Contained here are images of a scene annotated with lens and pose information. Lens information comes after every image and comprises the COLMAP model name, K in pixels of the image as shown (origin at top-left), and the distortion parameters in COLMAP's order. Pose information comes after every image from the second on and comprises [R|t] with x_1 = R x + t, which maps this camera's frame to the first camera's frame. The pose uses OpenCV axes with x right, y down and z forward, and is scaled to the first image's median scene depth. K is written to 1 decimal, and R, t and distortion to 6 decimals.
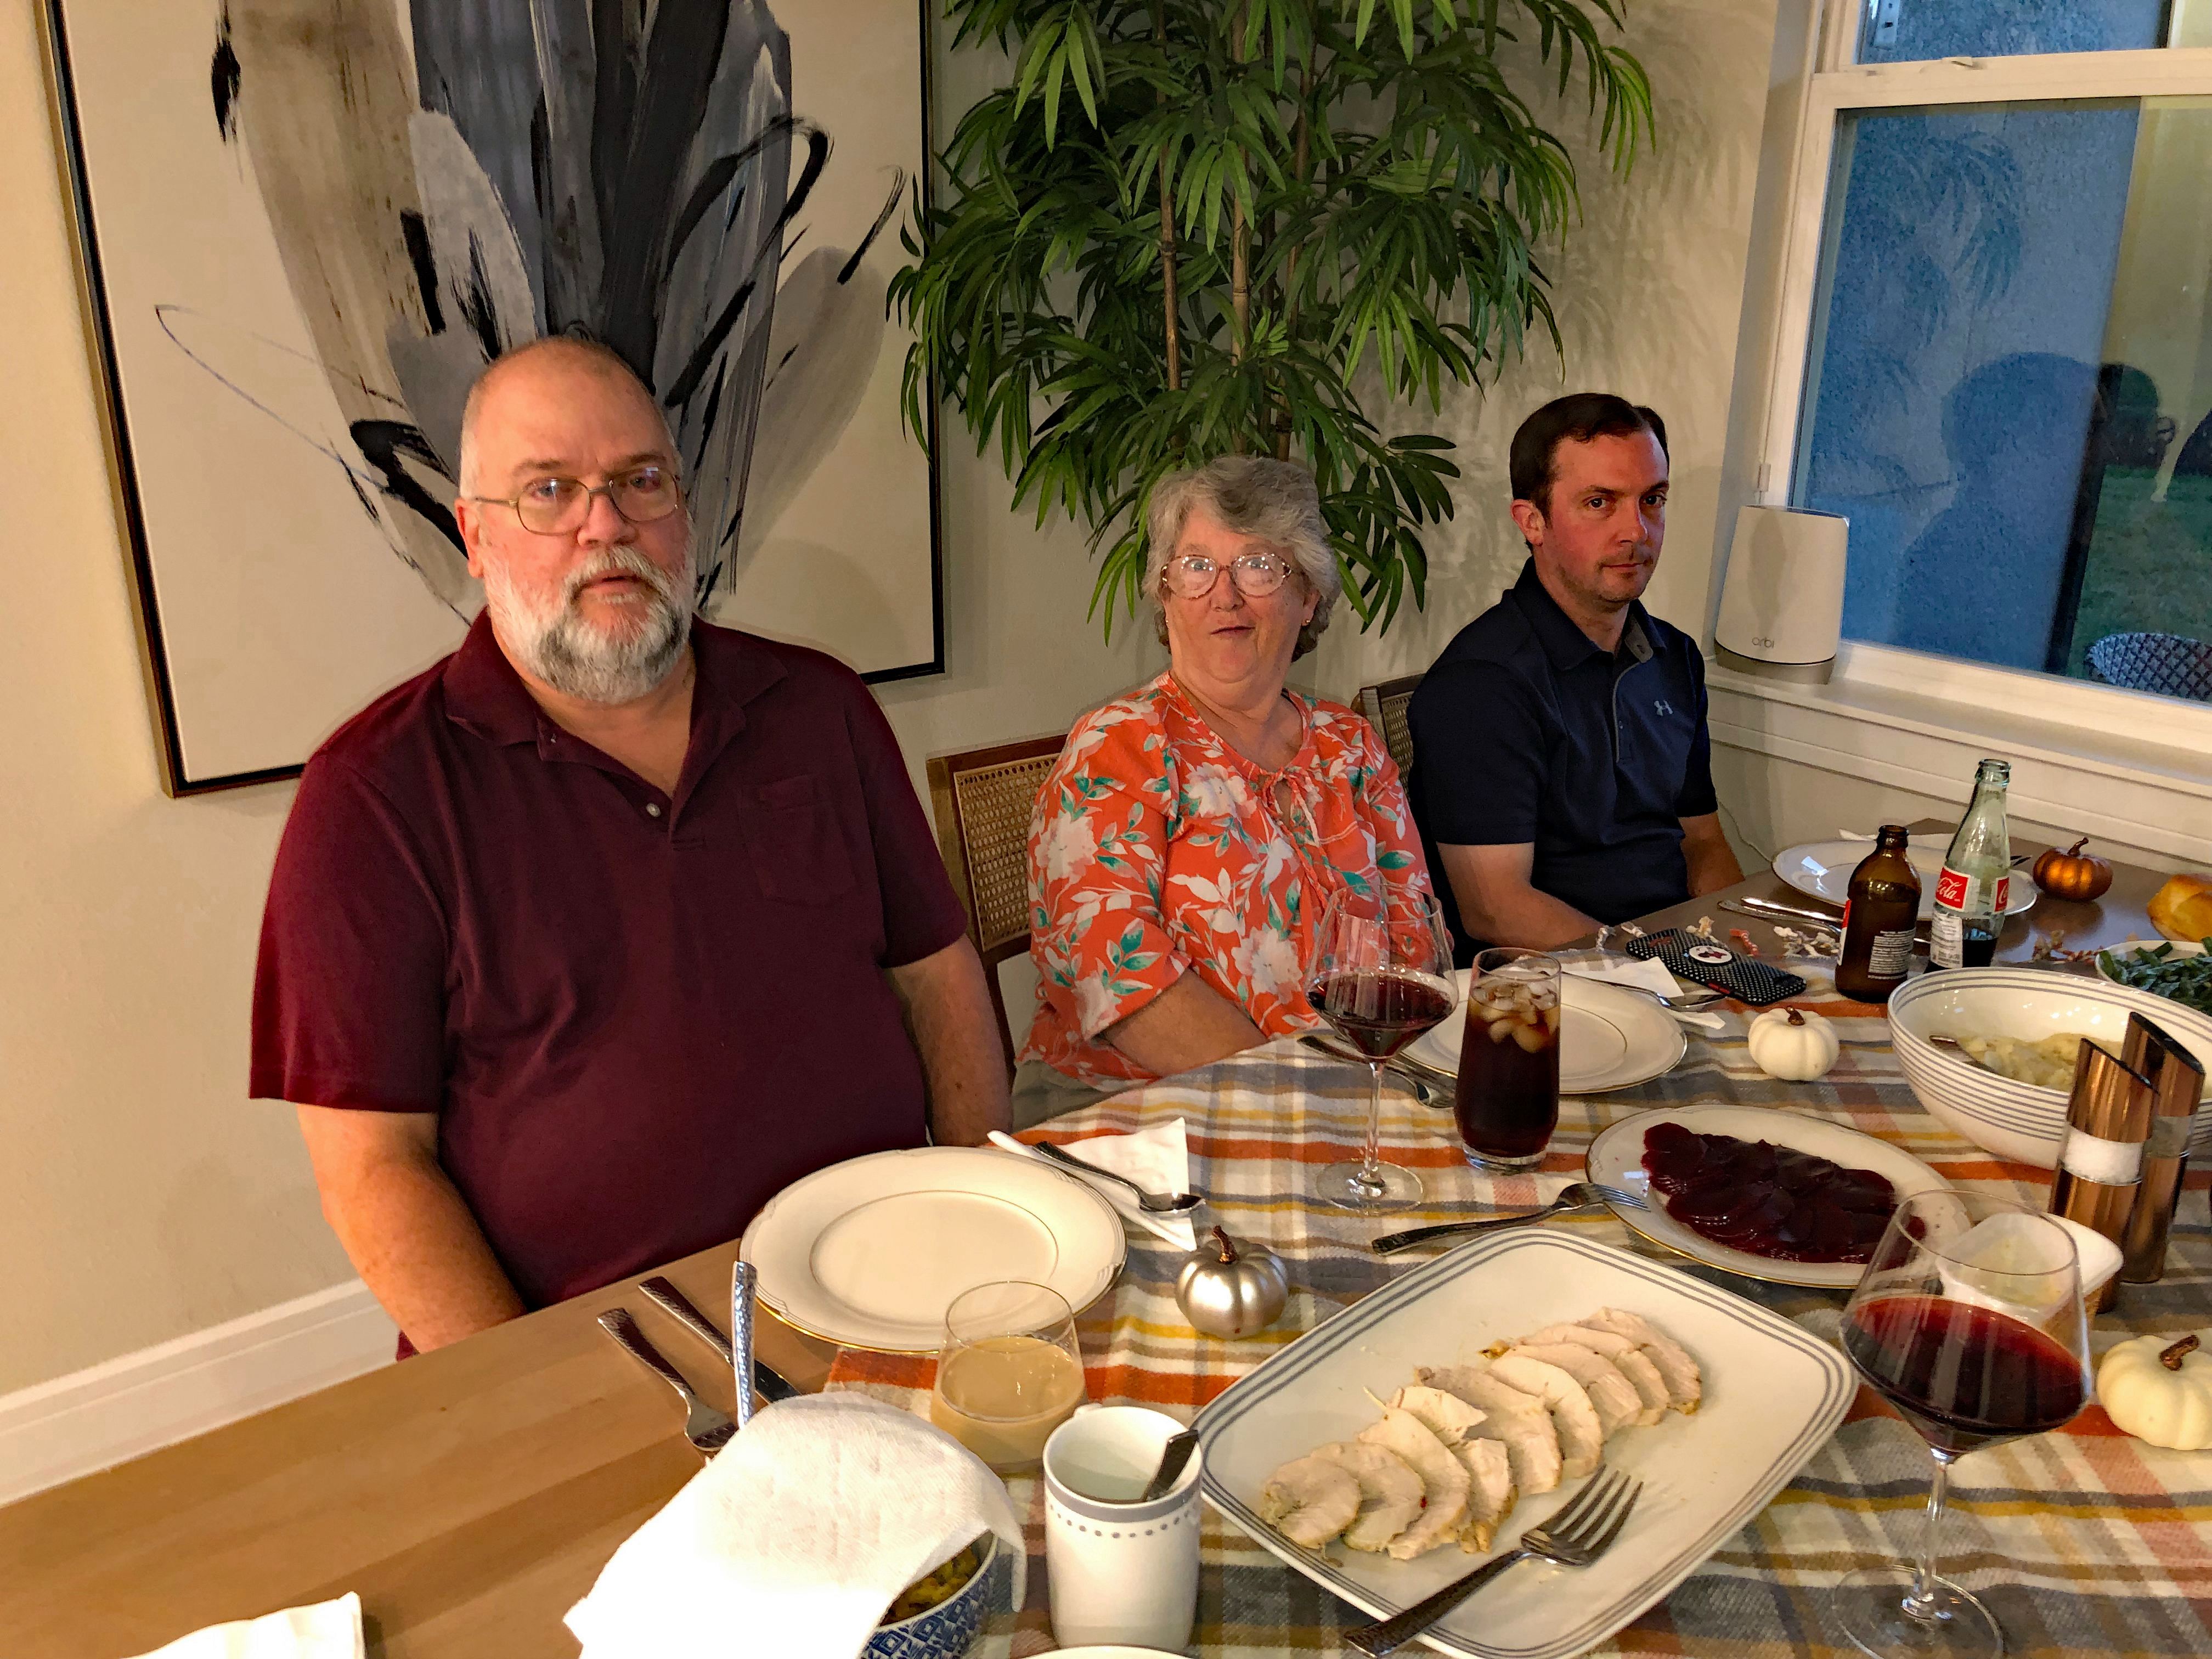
lens RADIAL K [[1826.6, 0, 1105.8], [0, 1826.6, 830.6], [0, 0, 1]] dist [-0.019605, 0.037163]
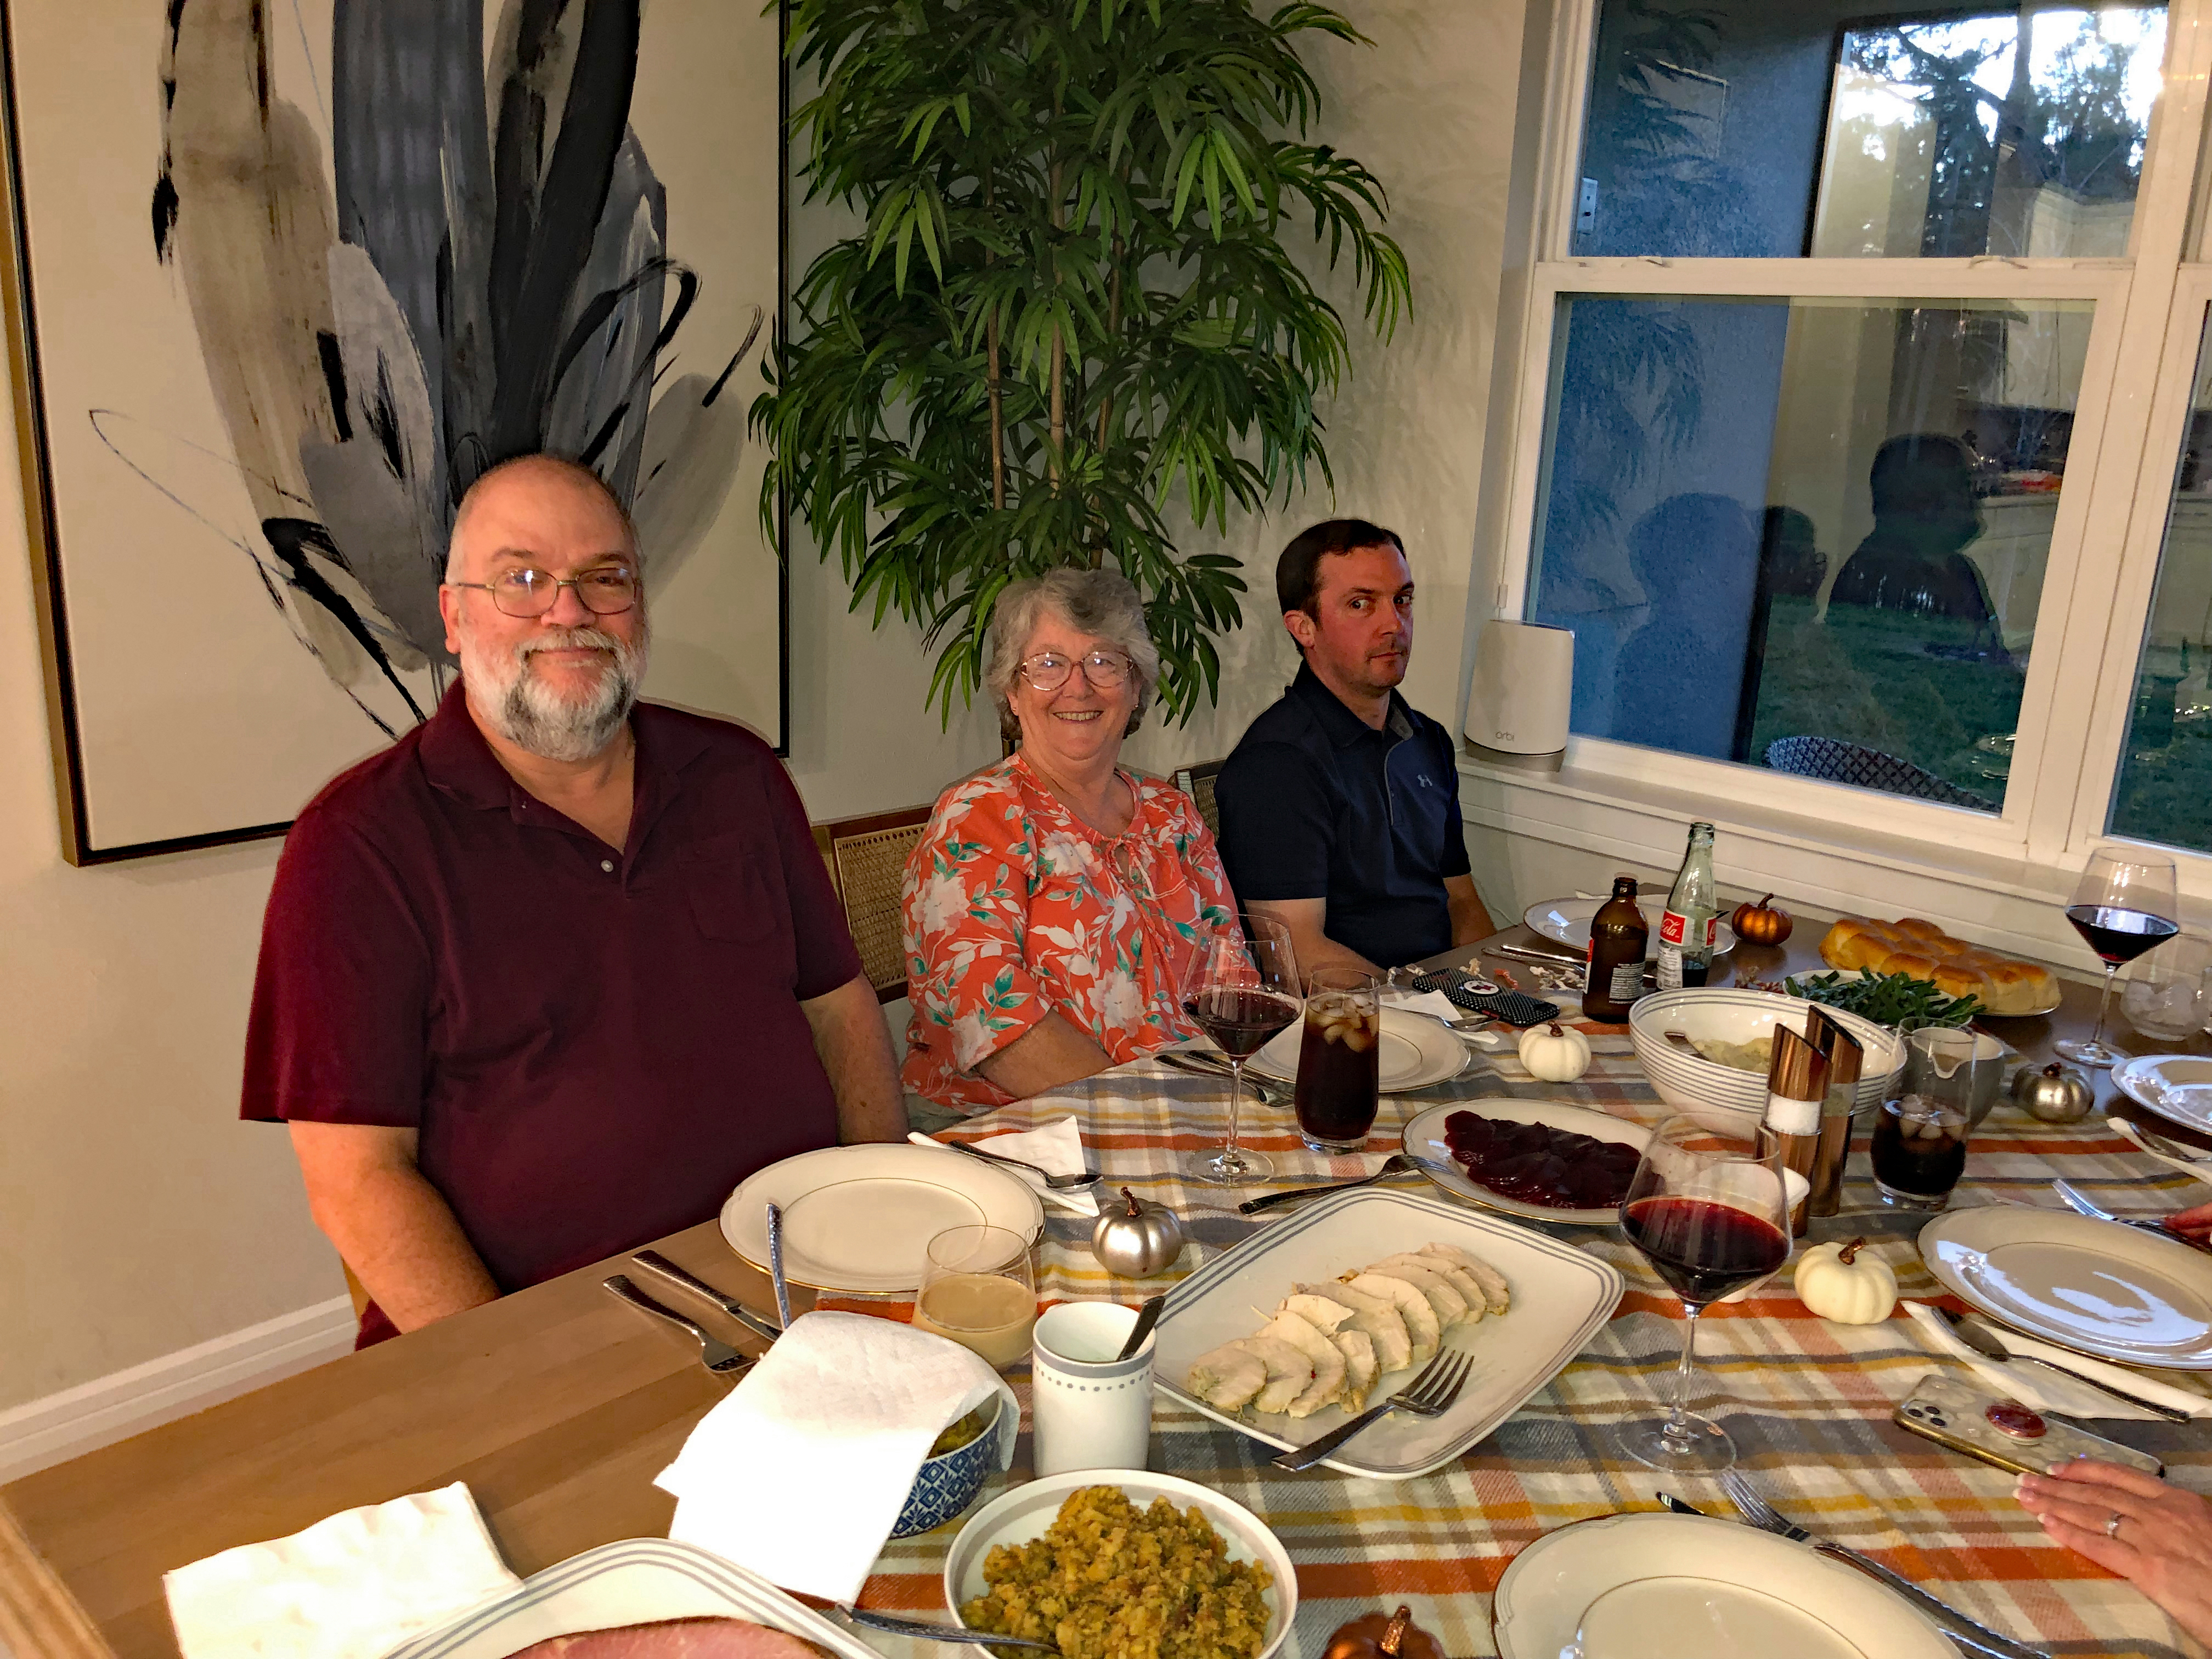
lens RADIAL K [[1826.6, 0, 1110.8], [0, 1826.6, 821.6], [0, 0, 1]] dist [-0.019605, 0.037163]
pose [[0.988750, 0.000987, 0.149575, -0.078817], [0.008582, 0.997957, -0.063314, 0.028760], [-0.149332, 0.063885, 0.986721, -0.136226]]
